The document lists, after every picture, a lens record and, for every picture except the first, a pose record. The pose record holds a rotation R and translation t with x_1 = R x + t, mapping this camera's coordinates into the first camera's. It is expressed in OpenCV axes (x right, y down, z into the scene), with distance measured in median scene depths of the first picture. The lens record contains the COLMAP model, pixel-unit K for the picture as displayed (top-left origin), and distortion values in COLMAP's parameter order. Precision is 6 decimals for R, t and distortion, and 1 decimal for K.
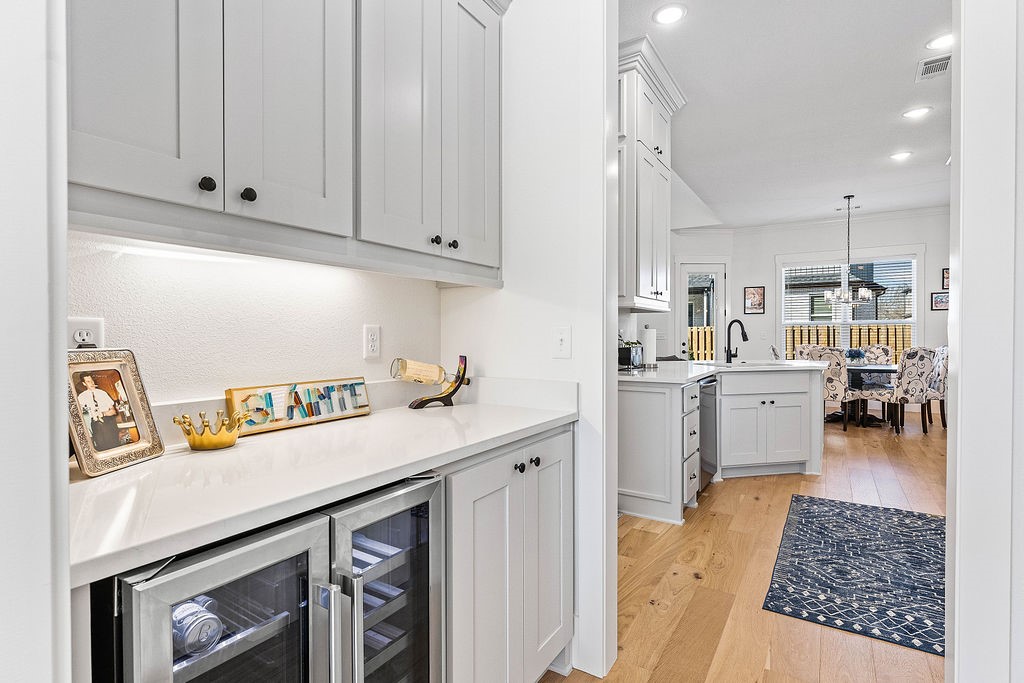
lens RADIAL K [[496.5, 0, 515.4], [0, 496.5, 339.0], [0, 0, 1]] dist [0.001093, -0.001016]
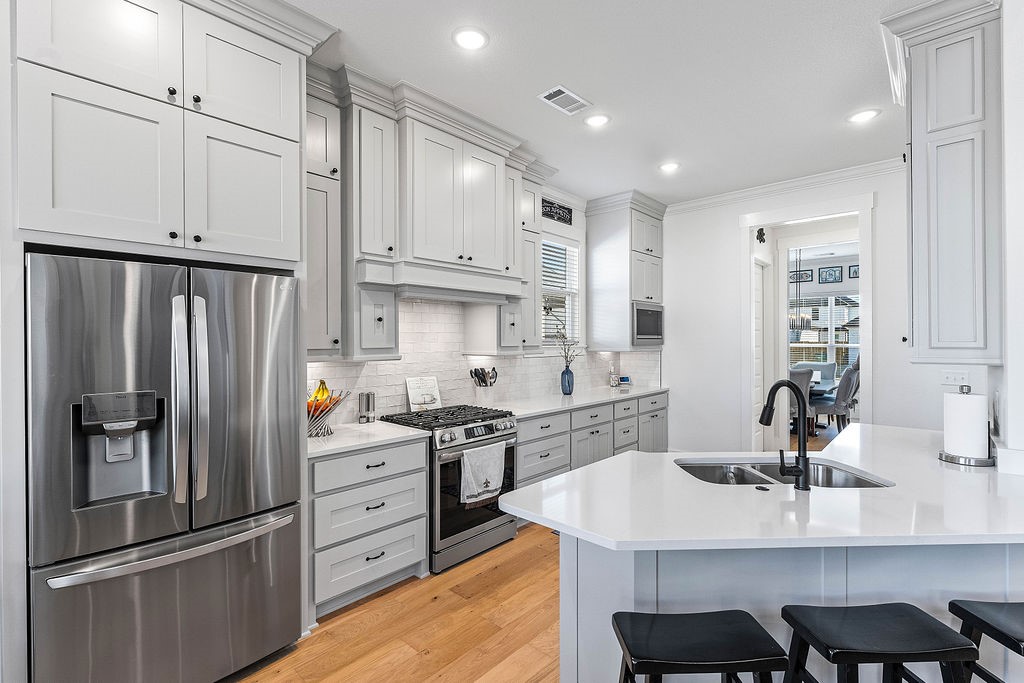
lens RADIAL K [[466.0, 0, 507.2], [0, 466.0, 344.1], [0, 0, 1]] dist [0.005745, -0.000025]
pose [[-0.983929, 0.002143, 0.178546, 0.603150], [0.004871, 0.999878, 0.014842, -0.077528], [-0.178492, 0.015473, -0.983820, 1.425676]]
